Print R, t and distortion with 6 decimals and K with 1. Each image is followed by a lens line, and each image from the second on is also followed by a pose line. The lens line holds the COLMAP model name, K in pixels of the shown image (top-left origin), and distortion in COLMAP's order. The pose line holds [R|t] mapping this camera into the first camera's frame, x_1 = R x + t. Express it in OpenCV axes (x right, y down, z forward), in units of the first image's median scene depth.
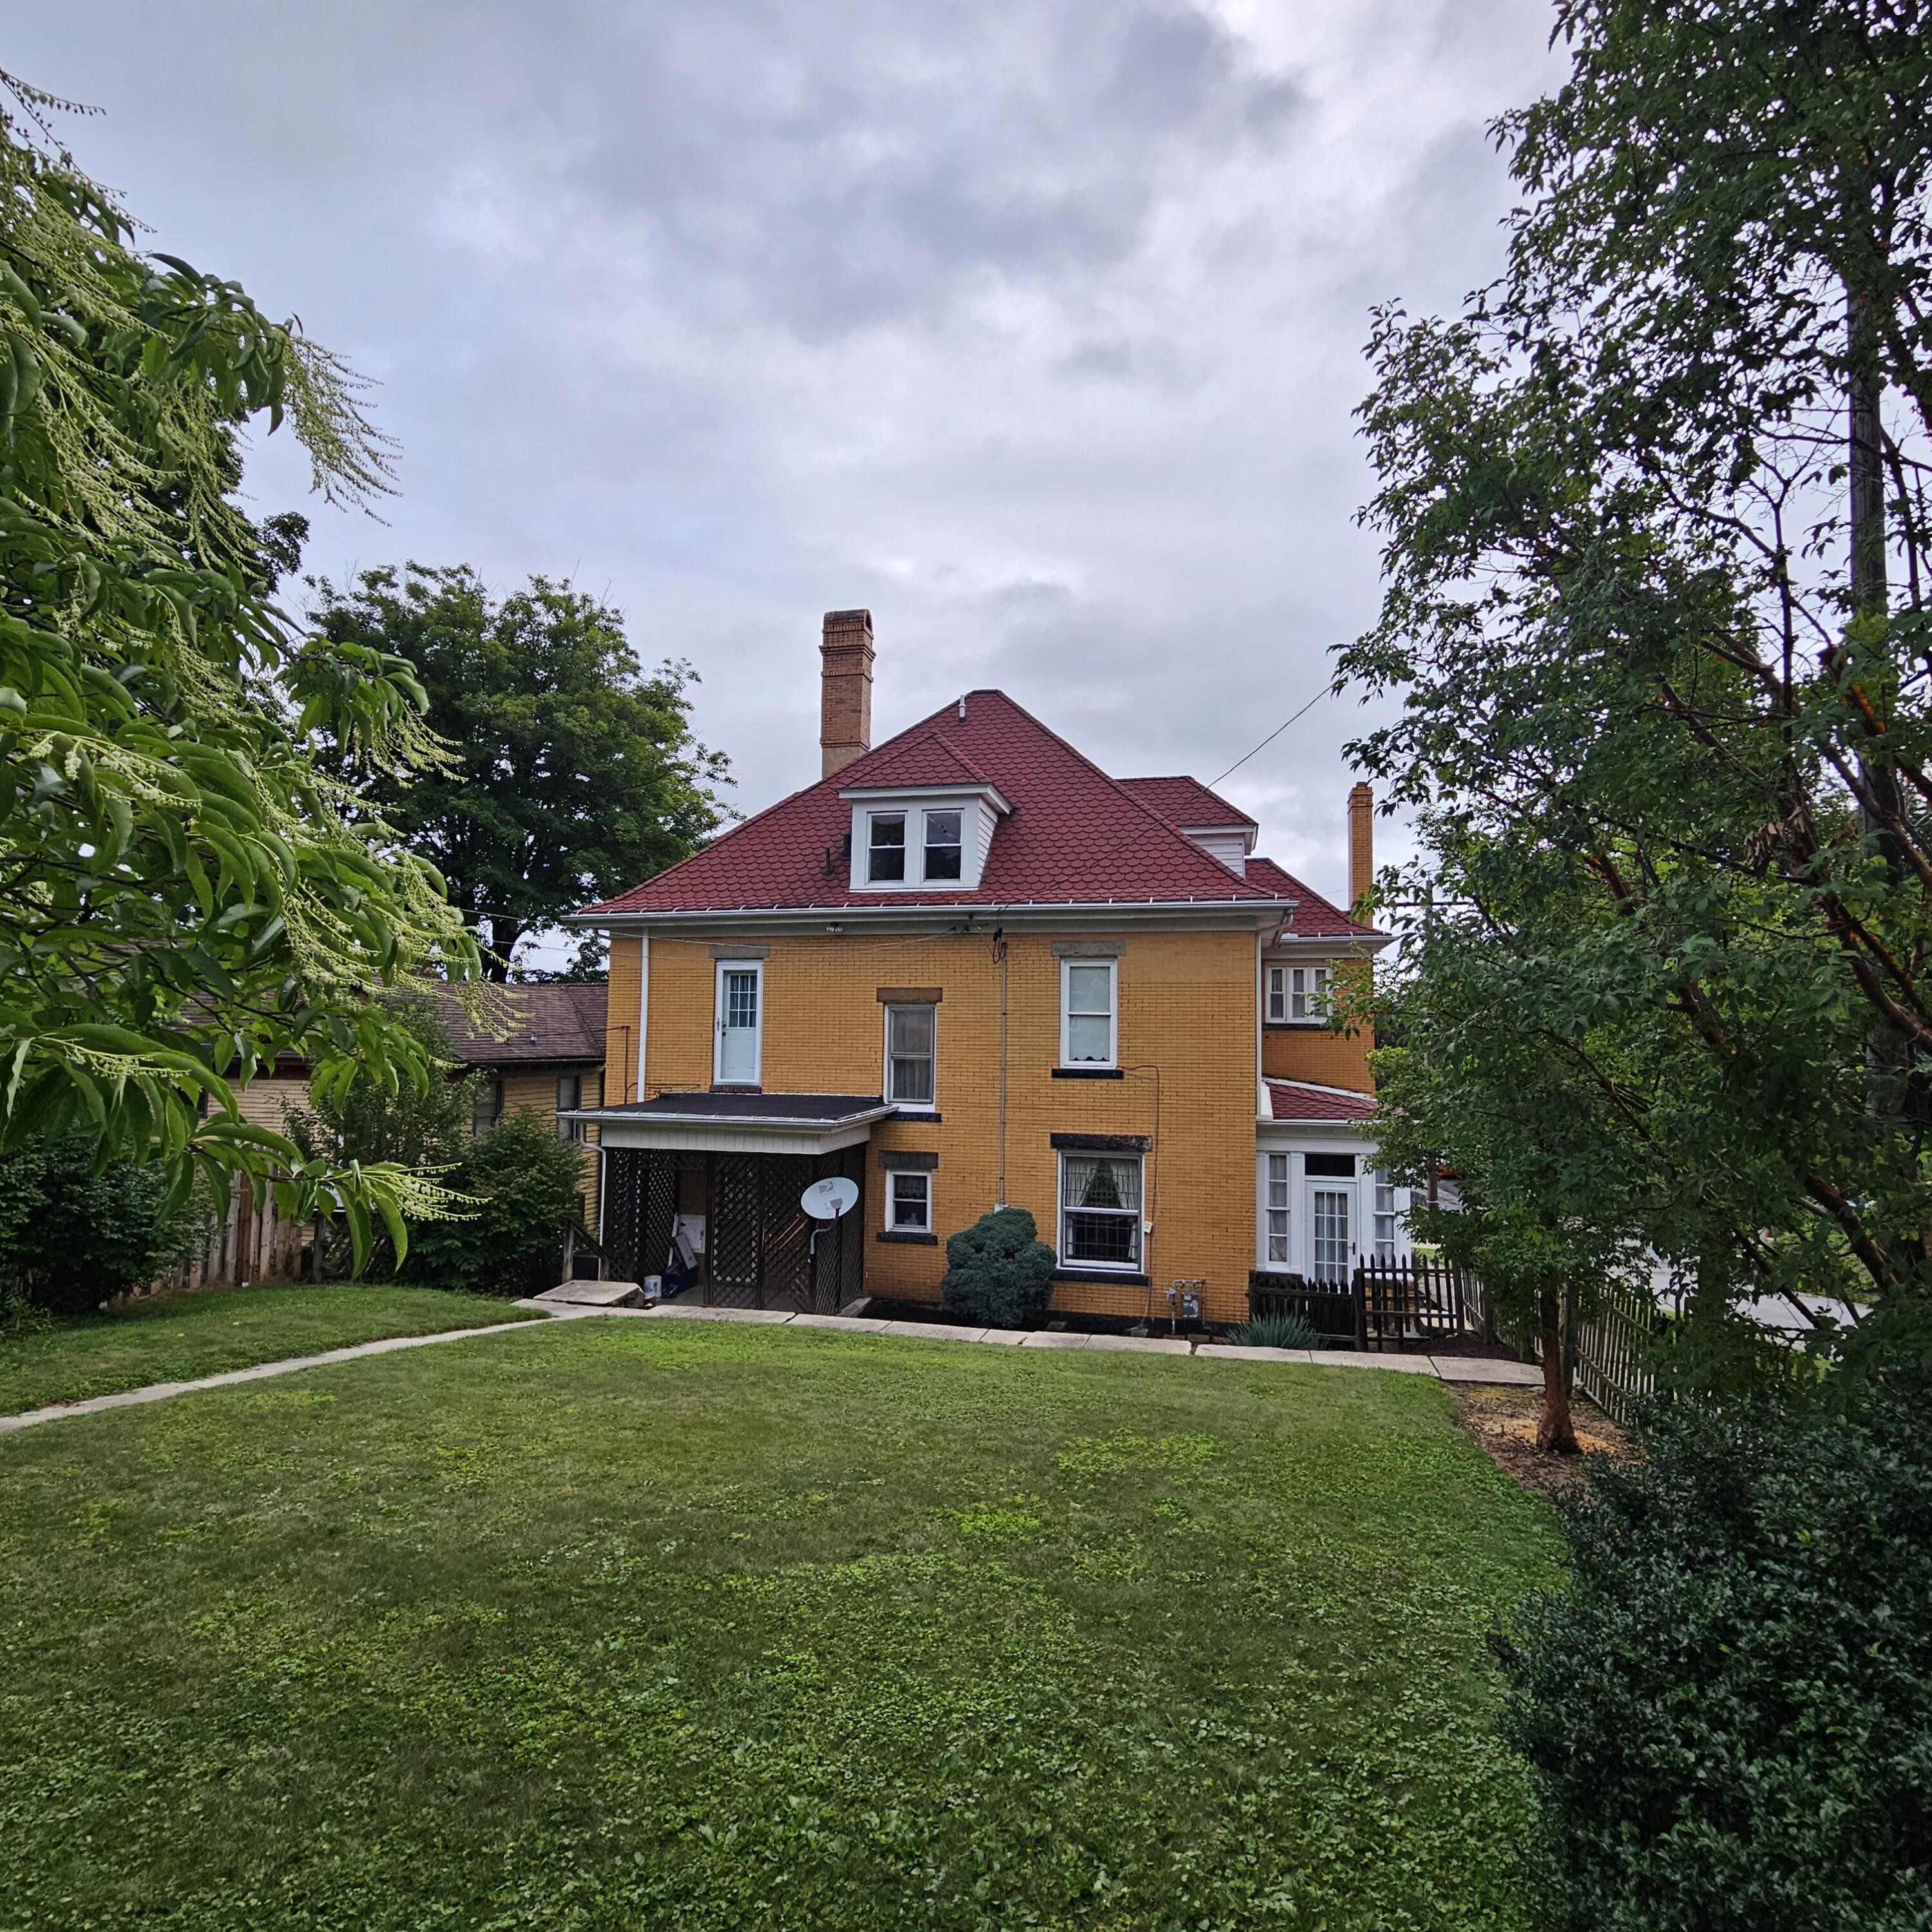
lens RADIAL K [[1077.5, 0, 991.6], [0, 1077.5, 970.1], [0, 0, 1]] dist [0.000531, 0.000208]
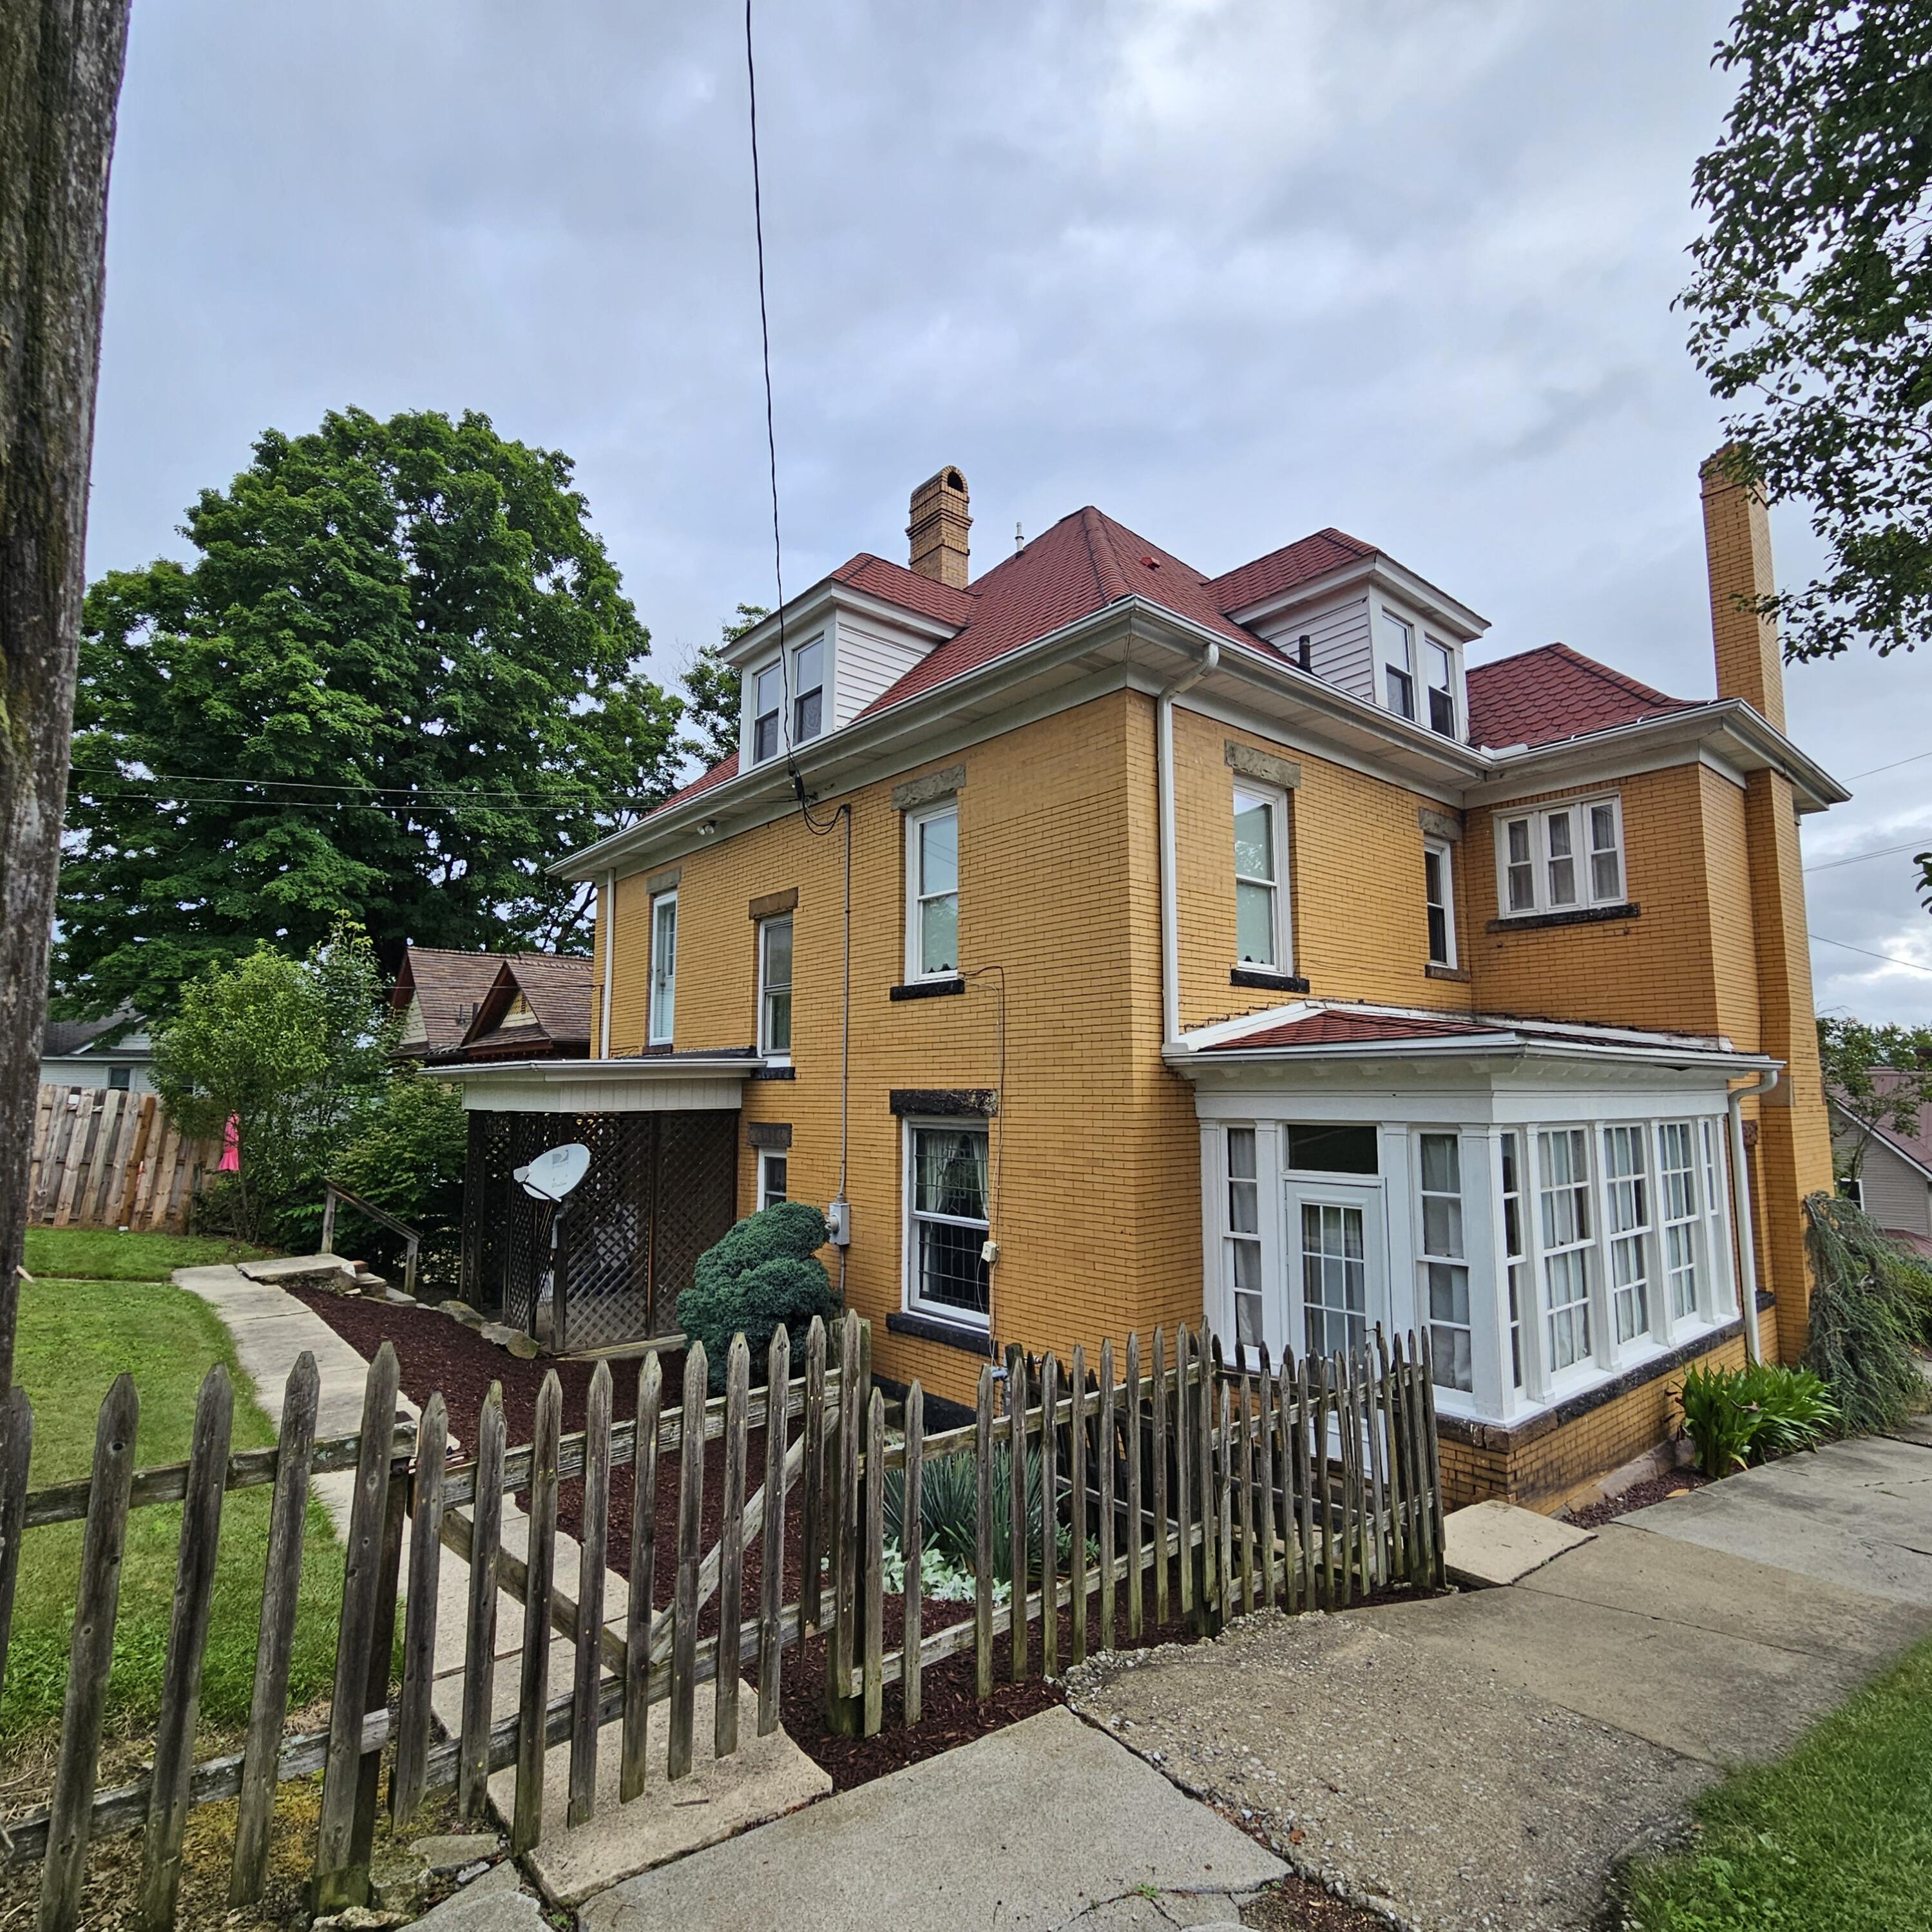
lens RADIAL K [[1077.5, 0, 991.6], [0, 1077.5, 970.1], [0, 0, 1]] dist [0.000531, 0.000208]
pose [[0.800428, -0.083026, -0.593650, 0.476416], [0.049494, 0.996134, -0.072582, 0.129868], [0.597381, 0.028715, 0.801443, 0.532292]]
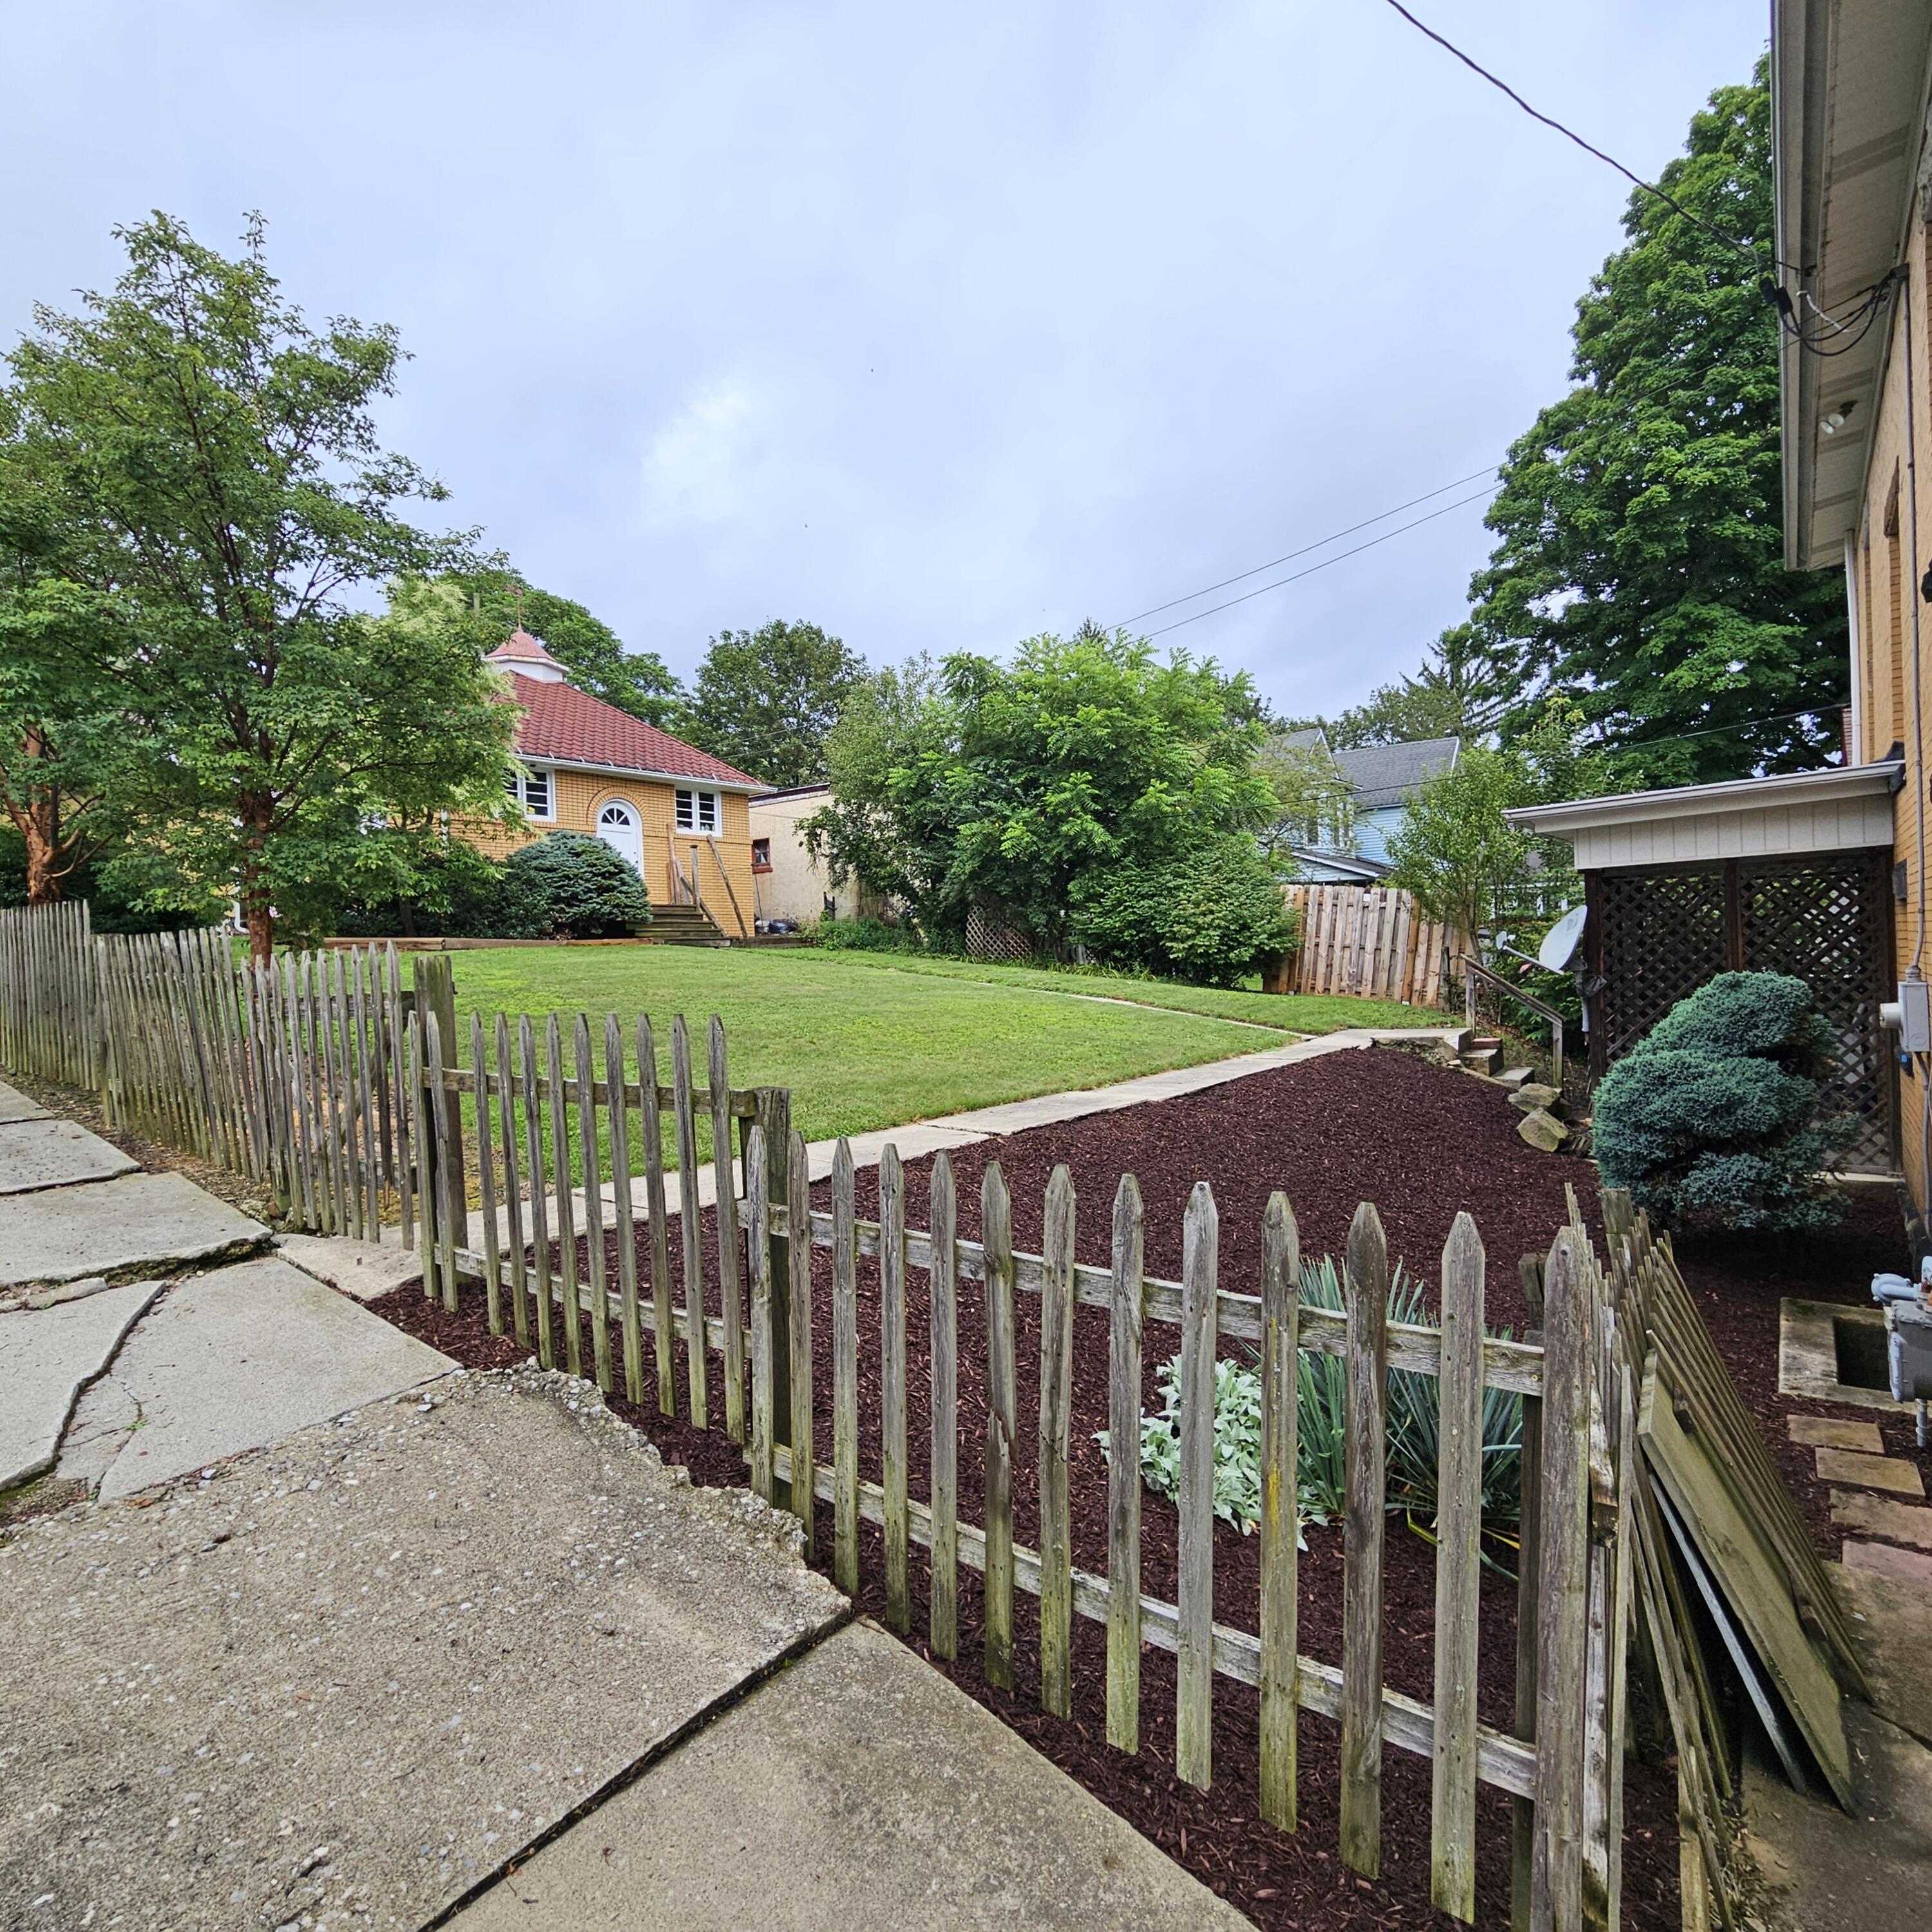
lens RADIAL K [[1062.4, 0, 956.6], [0, 1062.4, 977.5], [0, 0, 1]] dist [-0.001258, -0.000740]
pose [[-0.447029, 0.019114, -0.894315, 0.482184], [0.086245, 0.996035, -0.021822, 0.196532], [0.890352, -0.086886, -0.446905, 0.870206]]
